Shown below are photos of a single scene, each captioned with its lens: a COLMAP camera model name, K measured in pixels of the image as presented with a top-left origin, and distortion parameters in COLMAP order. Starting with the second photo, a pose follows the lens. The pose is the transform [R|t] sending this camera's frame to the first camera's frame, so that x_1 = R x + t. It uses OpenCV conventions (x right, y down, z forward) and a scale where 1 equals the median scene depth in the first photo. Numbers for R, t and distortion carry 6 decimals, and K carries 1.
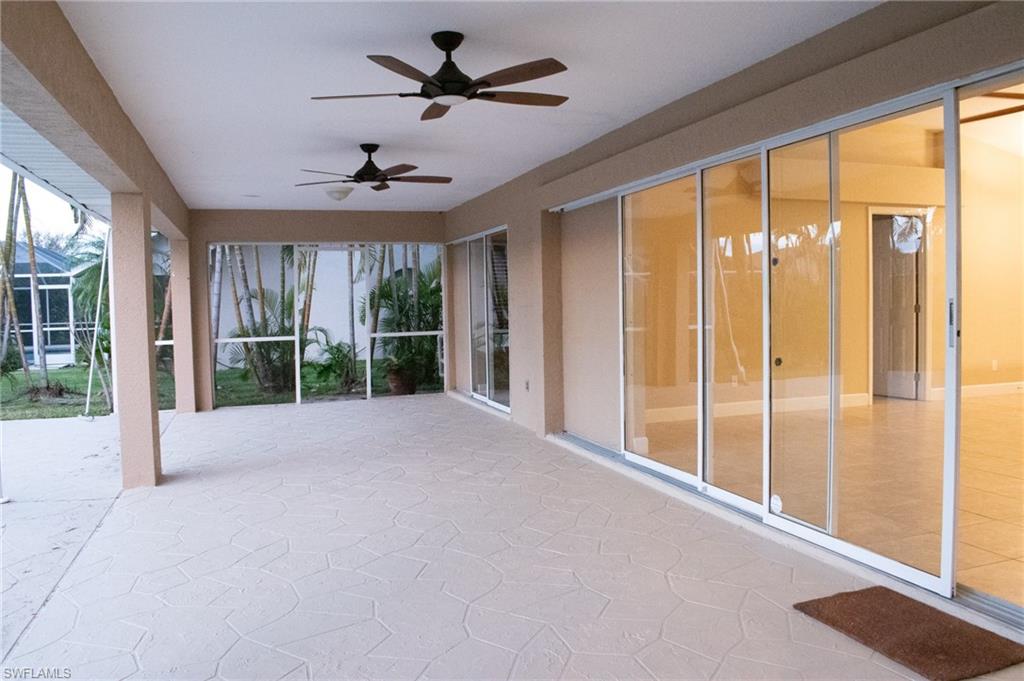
lens RADIAL K [[808.1, 0, 512.0], [0, 808.1, 340.5], [0, 0, 1]] dist [-0.128424, 0.001898]
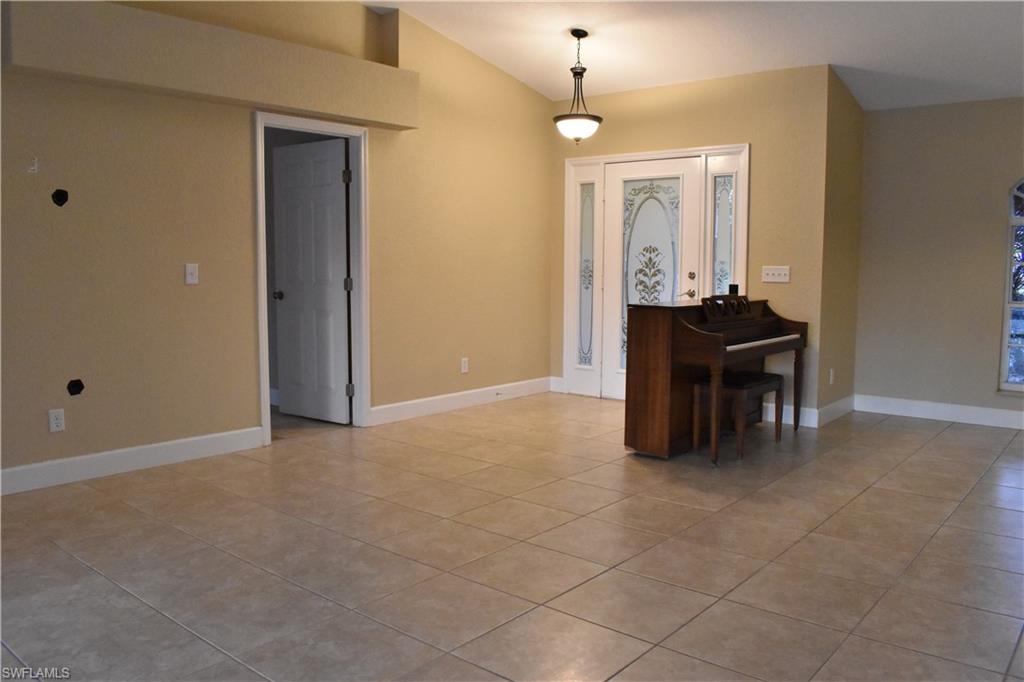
lens RADIAL K [[807.1, 0, 505.6], [0, 807.1, 340.9], [0, 0, 1]] dist [-0.087597, 0.010296]
pose [[0.843989, -0.030578, 0.535488, 0.276340], [0.005147, 0.998789, 0.048923, -0.026425], [-0.536336, -0.038534, 0.843125, 0.373900]]
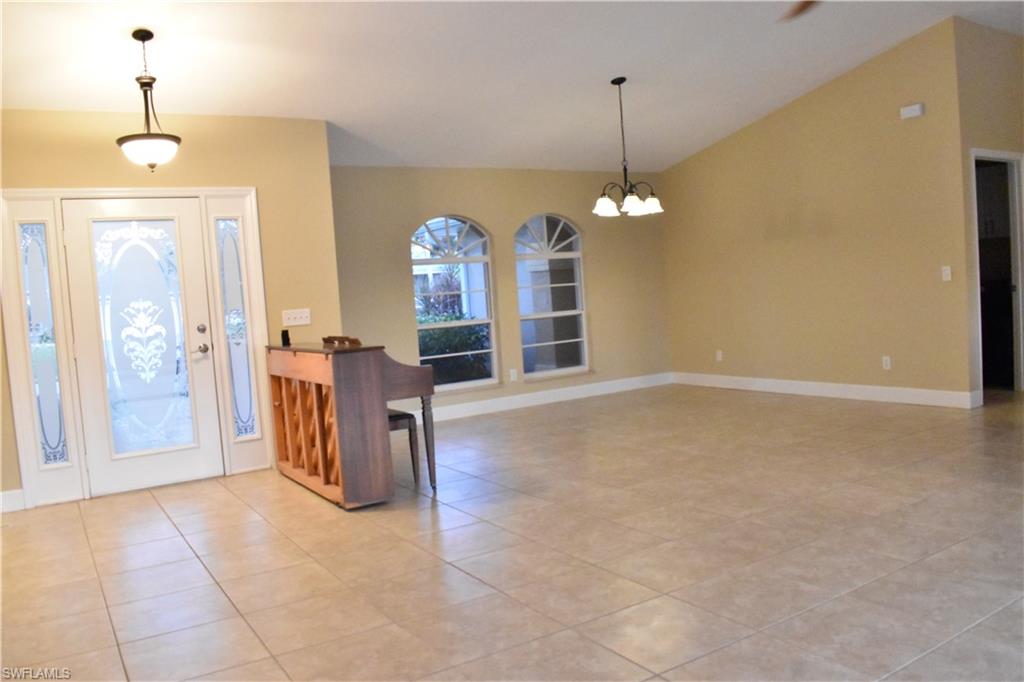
lens RADIAL K [[807.1, 0, 505.6], [0, 807.1, 340.9], [0, 0, 1]] dist [-0.087597, 0.010296]
pose [[-0.251832, -0.025561, 0.967433, 0.115430], [0.119976, 0.991115, 0.057418, -0.047527], [-0.960305, 0.130529, -0.246528, 0.837720]]
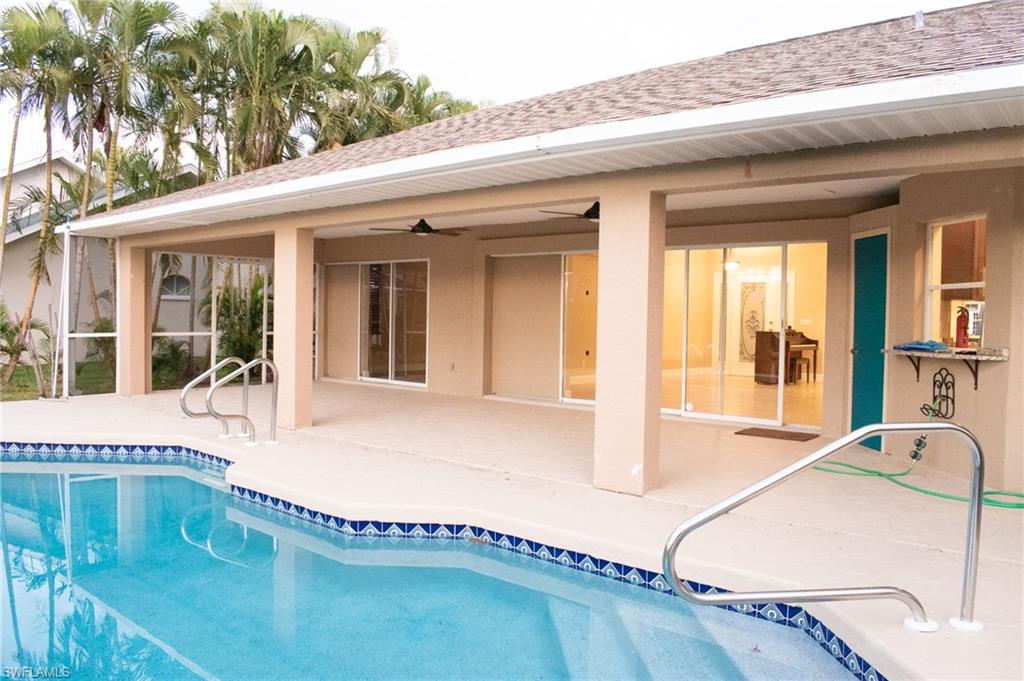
lens RADIAL K [[807.1, 0, 505.6], [0, 807.1, 340.4], [0, 0, 1]] dist [-0.087597, 0.010296]
pose [[0.854429, 0.019614, 0.519198, -0.643476], [-0.009211, 0.999702, -0.022607, 0.037869], [-0.519487, 0.014534, 0.854355, -0.332865]]
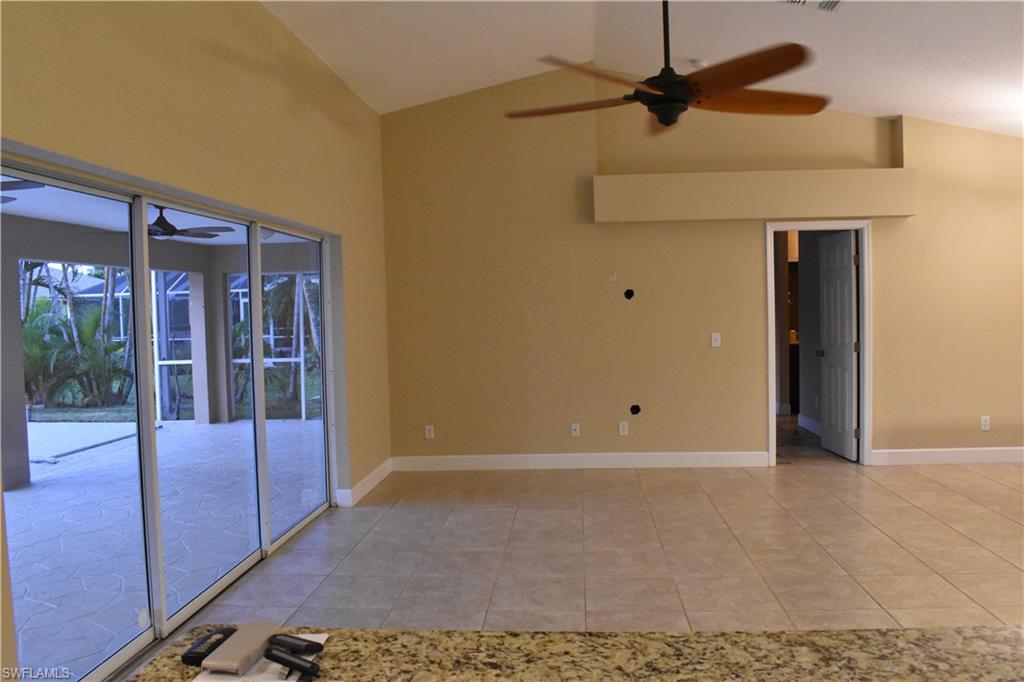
lens RADIAL K [[807.1, 0, 505.6], [0, 807.1, 340.9], [0, 0, 1]] dist [-0.087597, 0.010296]
pose [[0.923436, 0.015125, -0.383454, 0.502493], [-0.014090, 0.999886, 0.005507, -0.047387], [0.383494, 0.000318, 0.923543, 0.125862]]
